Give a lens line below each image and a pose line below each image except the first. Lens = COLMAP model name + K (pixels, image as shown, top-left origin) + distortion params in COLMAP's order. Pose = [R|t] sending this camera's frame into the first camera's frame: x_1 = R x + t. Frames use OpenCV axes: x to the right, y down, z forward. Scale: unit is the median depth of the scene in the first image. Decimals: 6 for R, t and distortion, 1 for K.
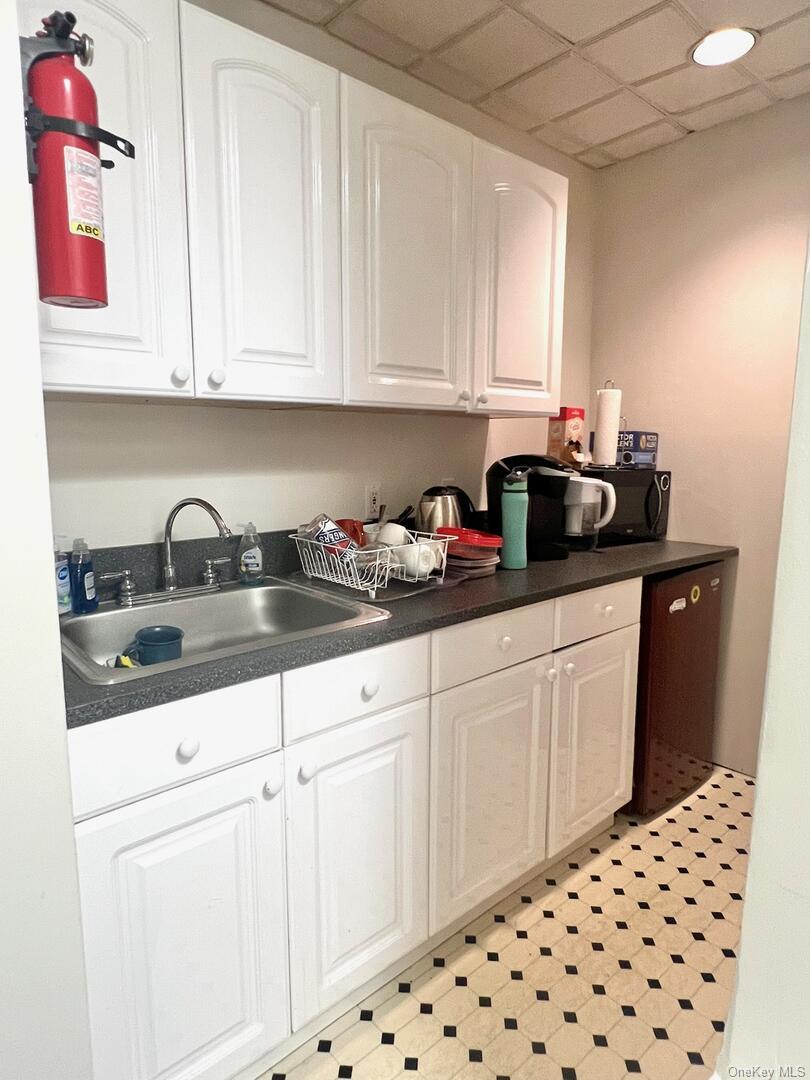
lens RADIAL K [[649.3, 0, 404.4], [0, 649.3, 532.0], [0, 0, 1]] dist [0.000807, -0.006853]
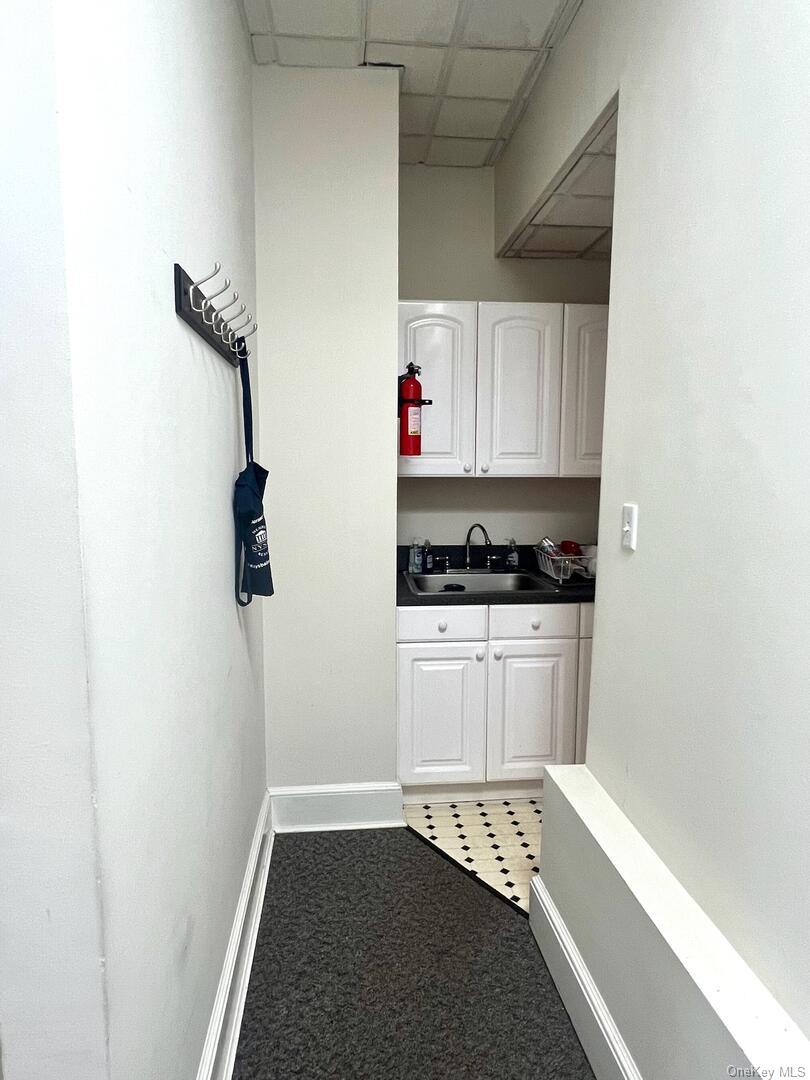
lens RADIAL K [[649.3, 0, 403.9], [0, 649.3, 541.5], [0, 0, 1]] dist [0.000807, -0.006853]
pose [[0.803315, 0.071824, -0.591208, 0.734783], [-0.083284, 0.996495, 0.007896, 0.005747], [0.589702, 0.042895, 0.806481, -0.815876]]
